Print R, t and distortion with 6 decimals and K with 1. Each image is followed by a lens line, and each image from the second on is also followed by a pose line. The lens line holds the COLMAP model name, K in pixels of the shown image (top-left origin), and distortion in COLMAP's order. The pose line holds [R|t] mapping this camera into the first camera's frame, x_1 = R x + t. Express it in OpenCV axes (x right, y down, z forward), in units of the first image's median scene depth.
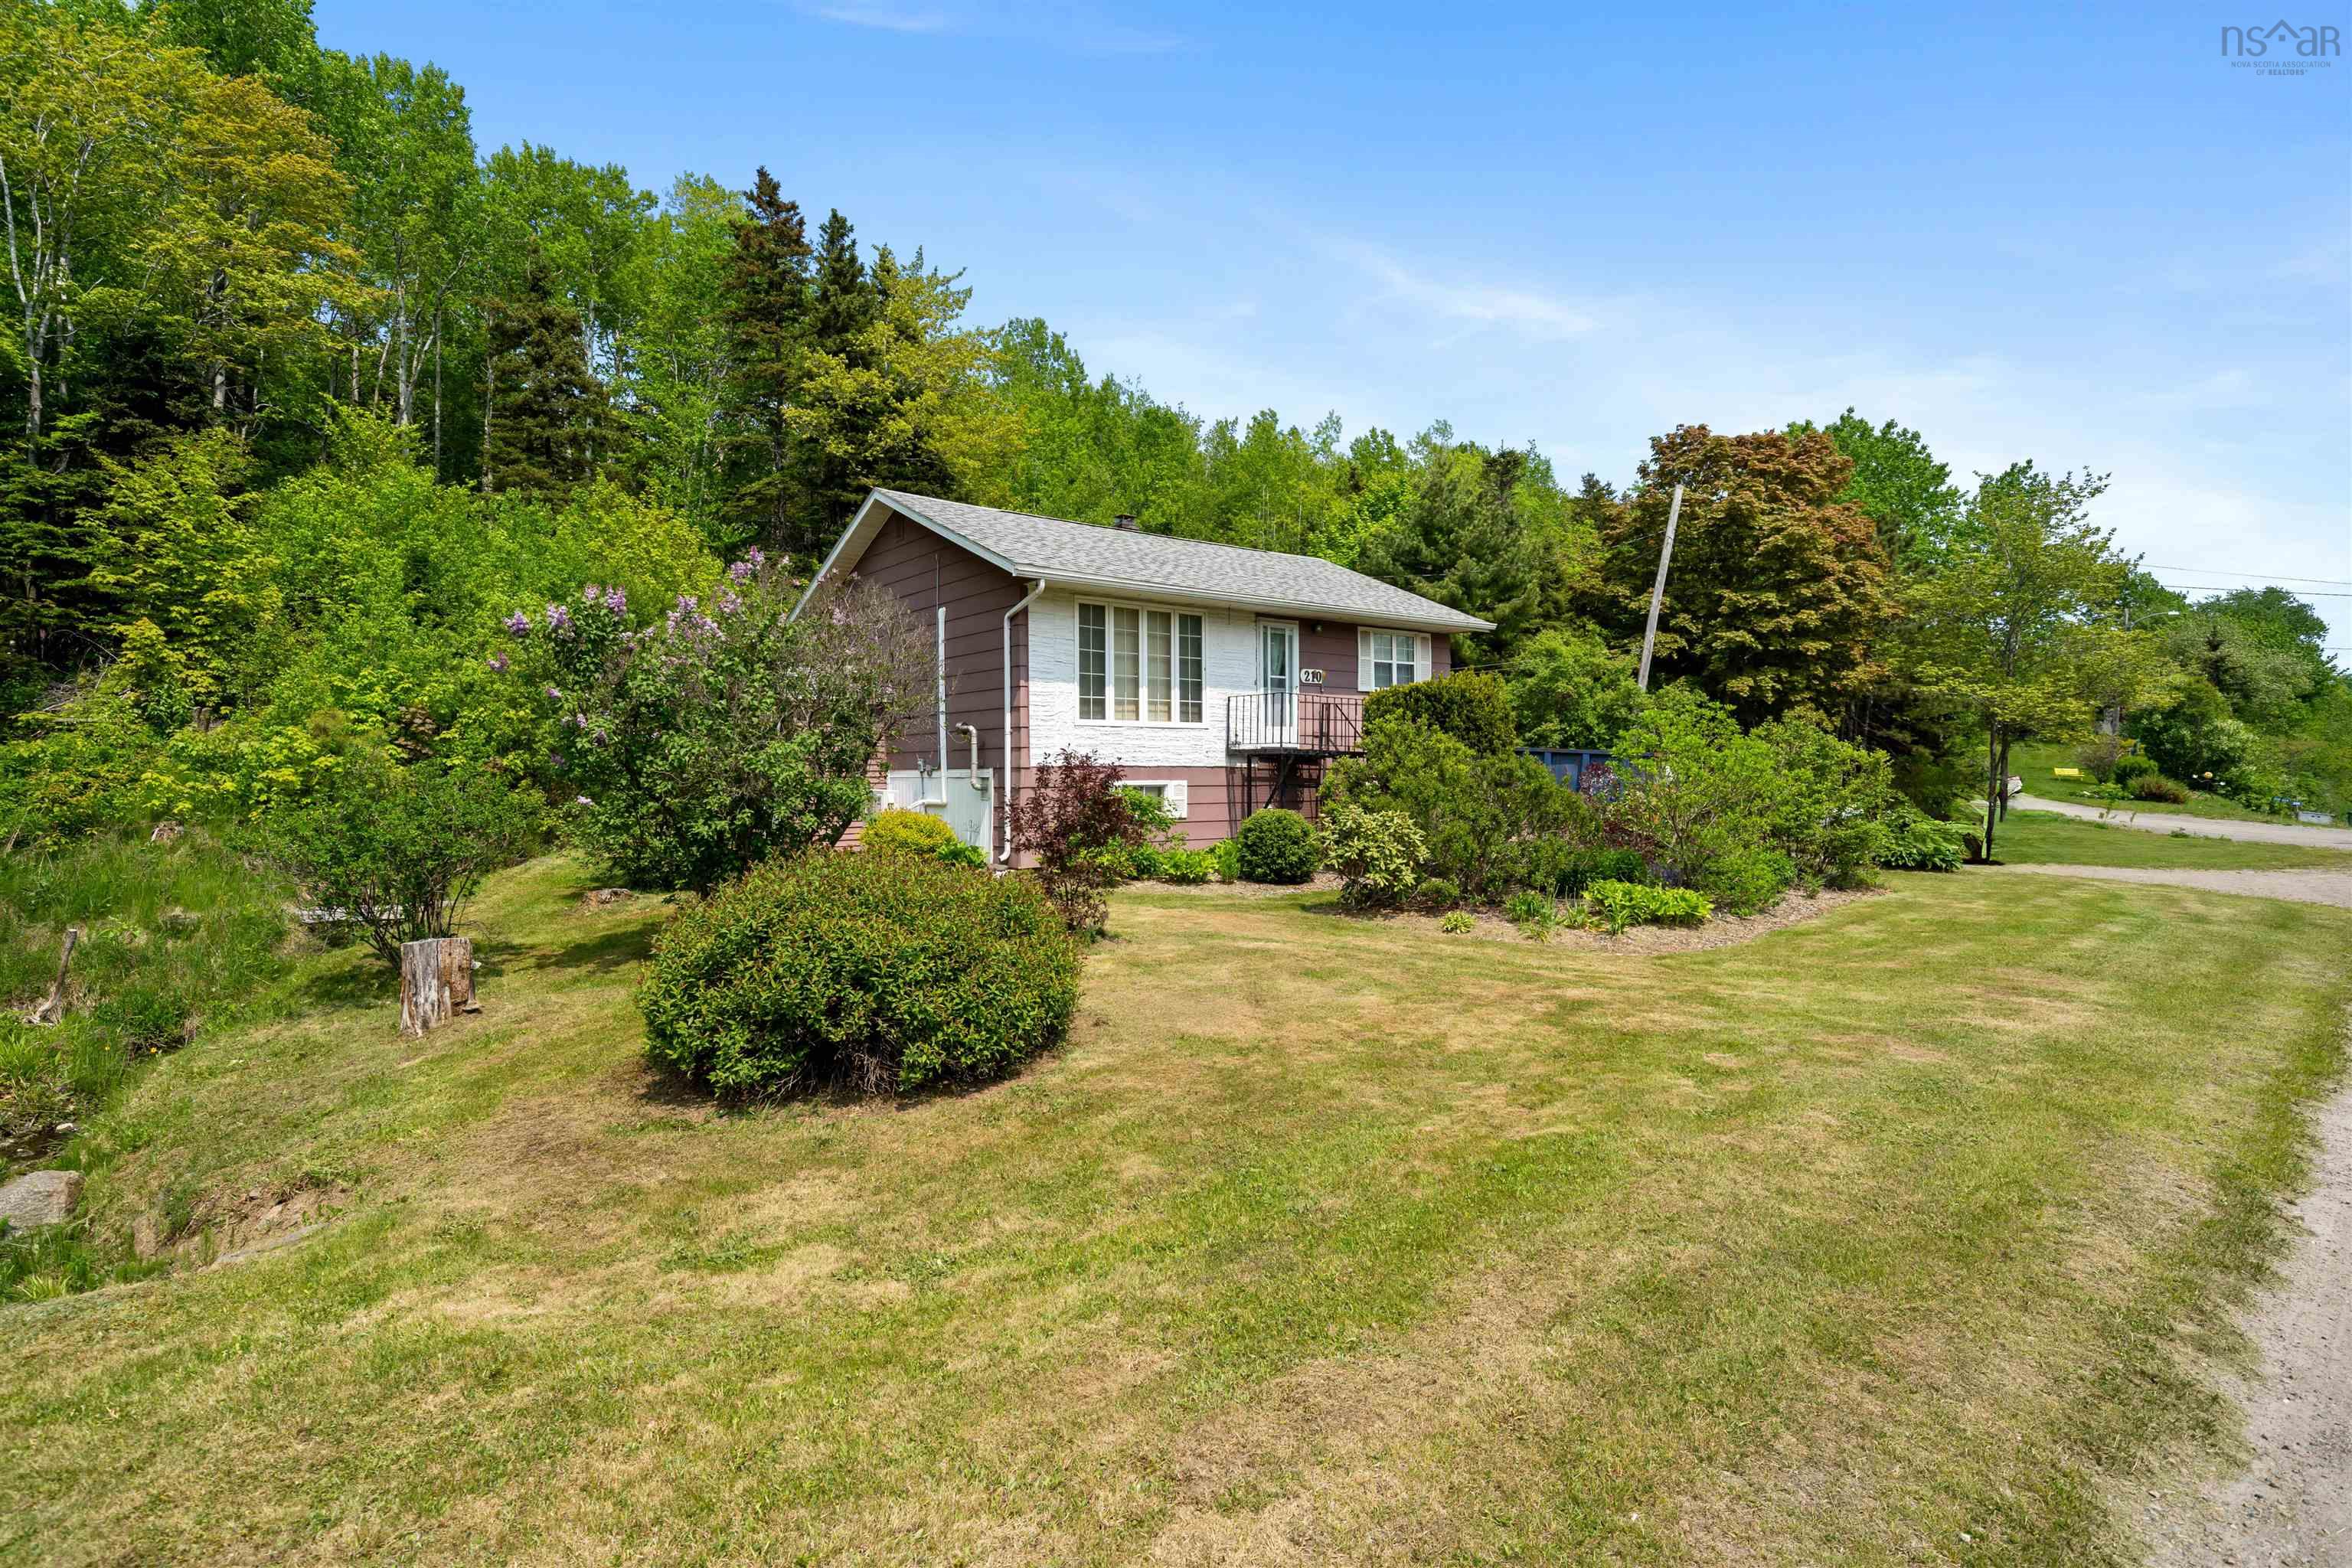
lens RADIAL K [[1085.0, 0, 1175.1], [0, 1085.0, 794.1], [0, 0, 1]] dist [0.000430, -0.000025]
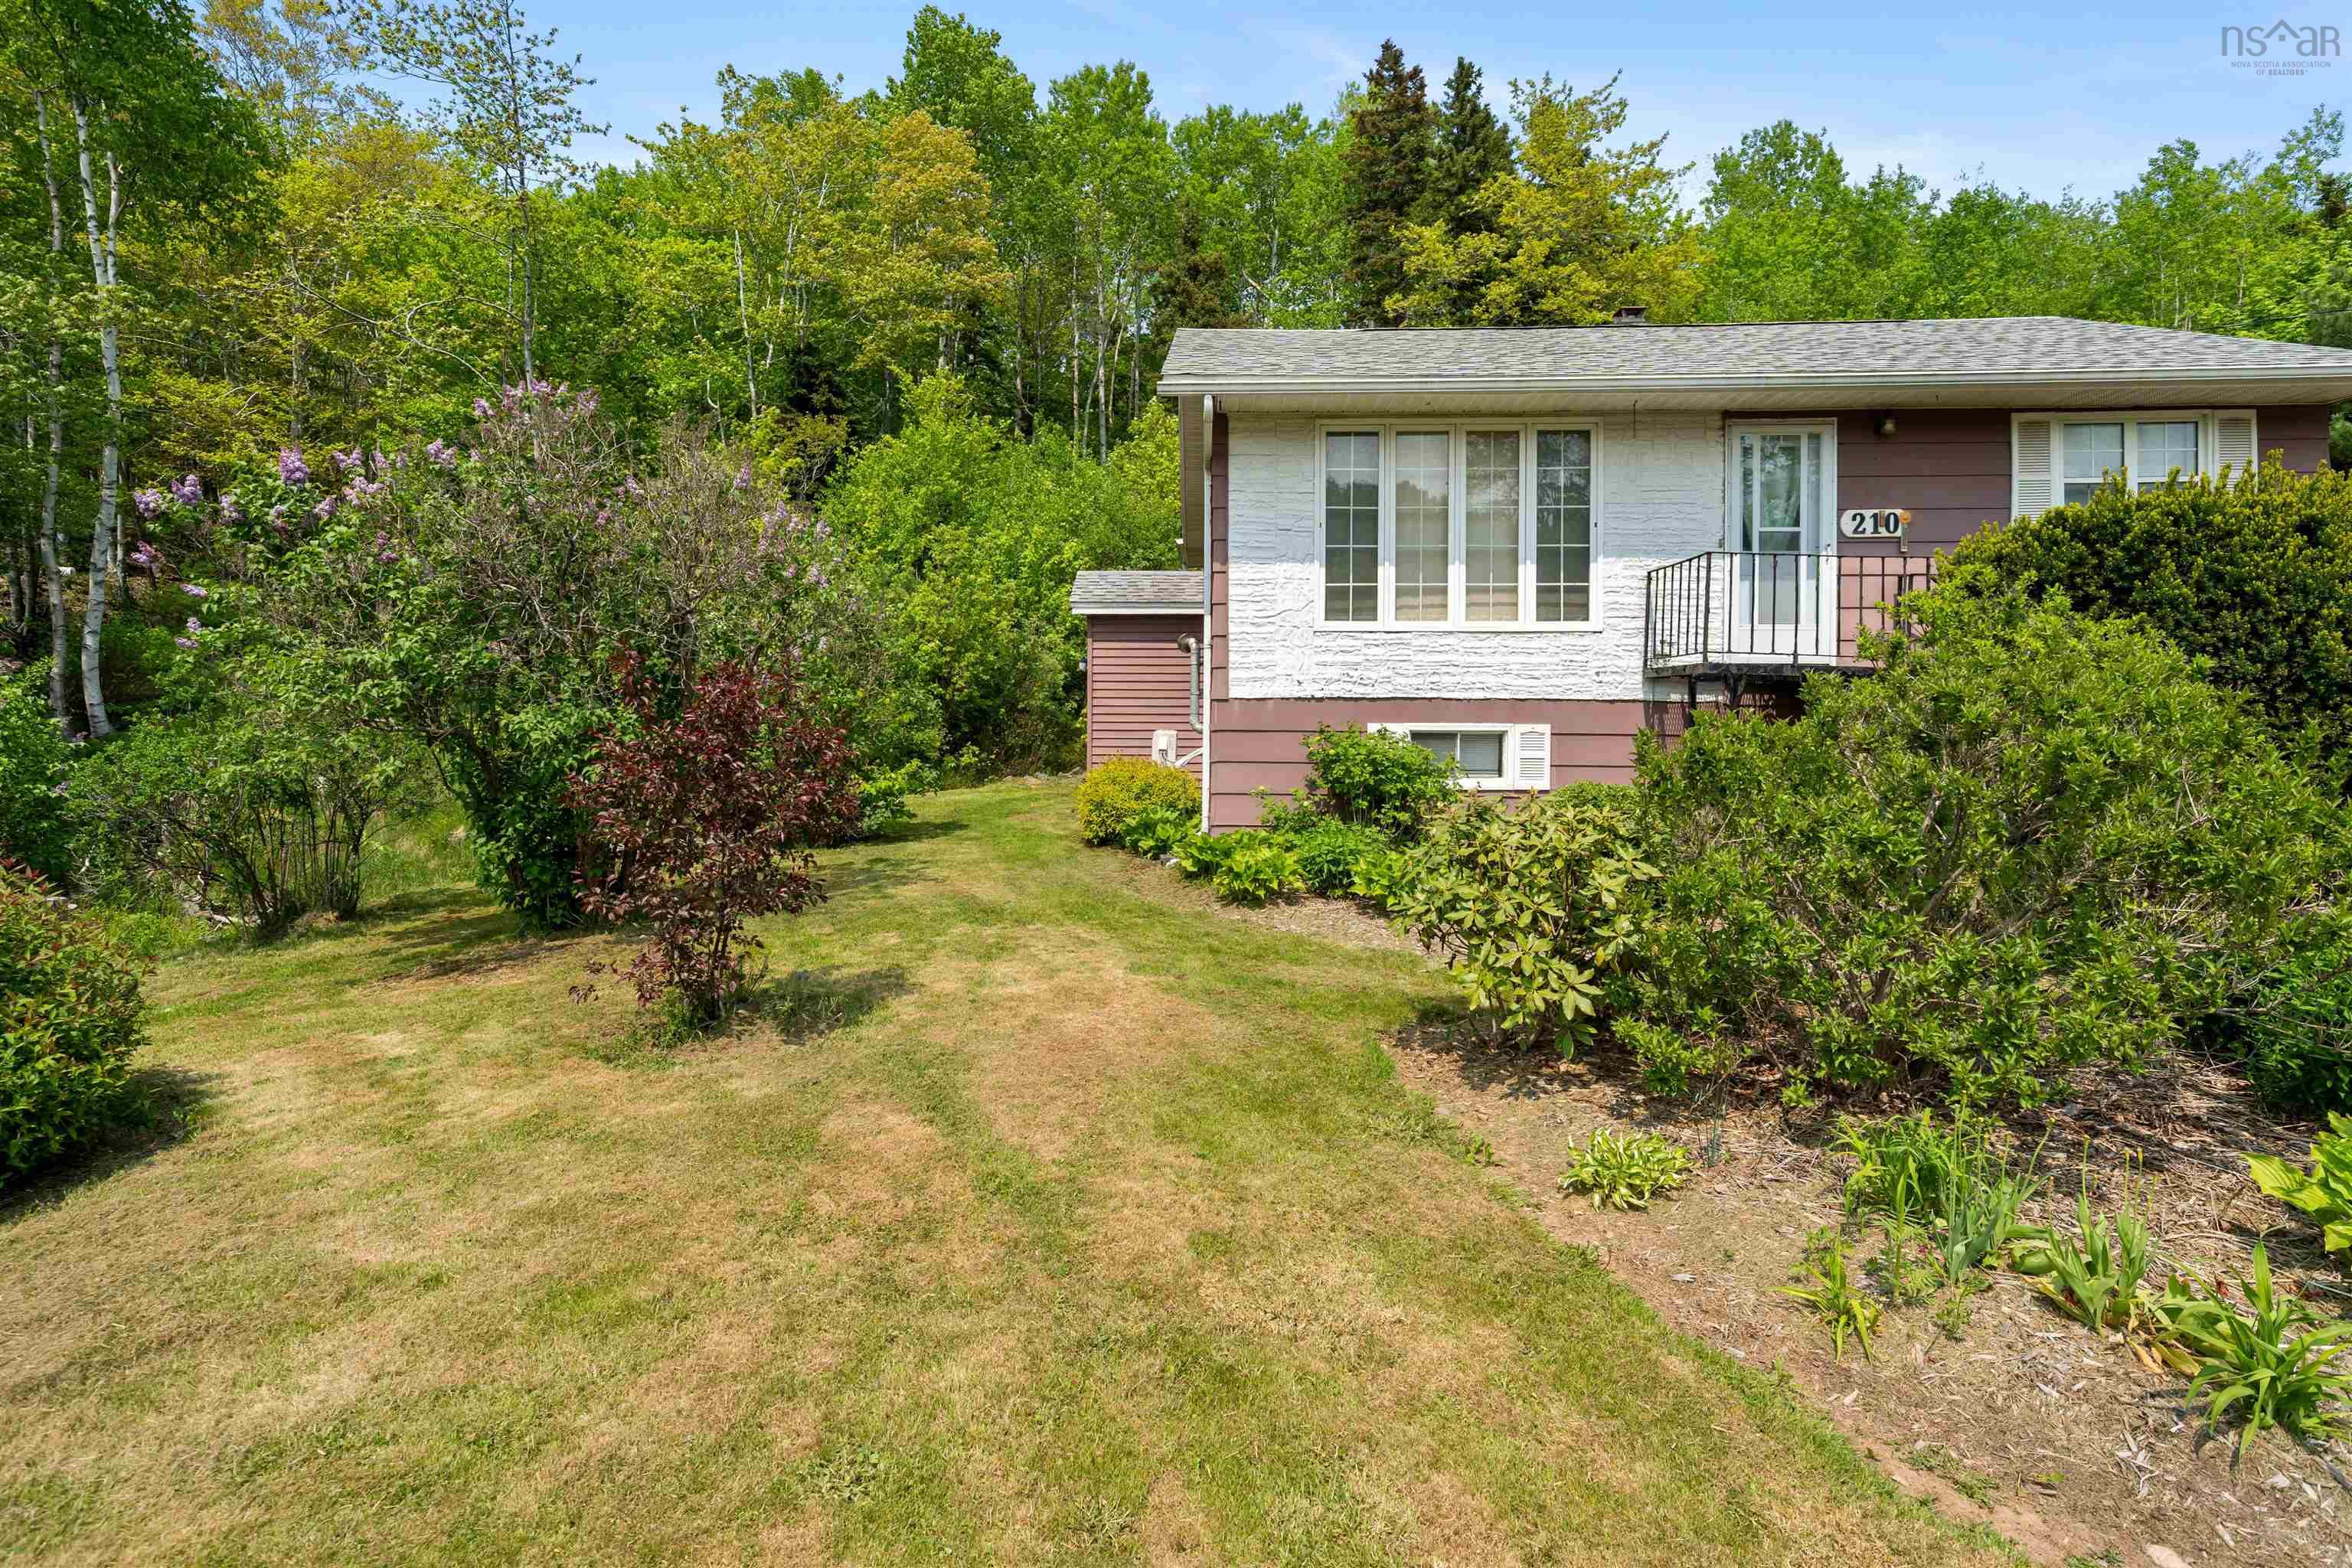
lens RADIAL K [[1121.9, 0, 1176.8], [0, 1121.9, 733.7], [0, 0, 1]] dist [0.003612, 0.001171]
pose [[0.761782, 0.020254, -0.647517, 0.239704], [-0.022351, 0.999738, 0.004977, -0.006184], [0.647448, 0.010681, 0.762034, 0.425124]]
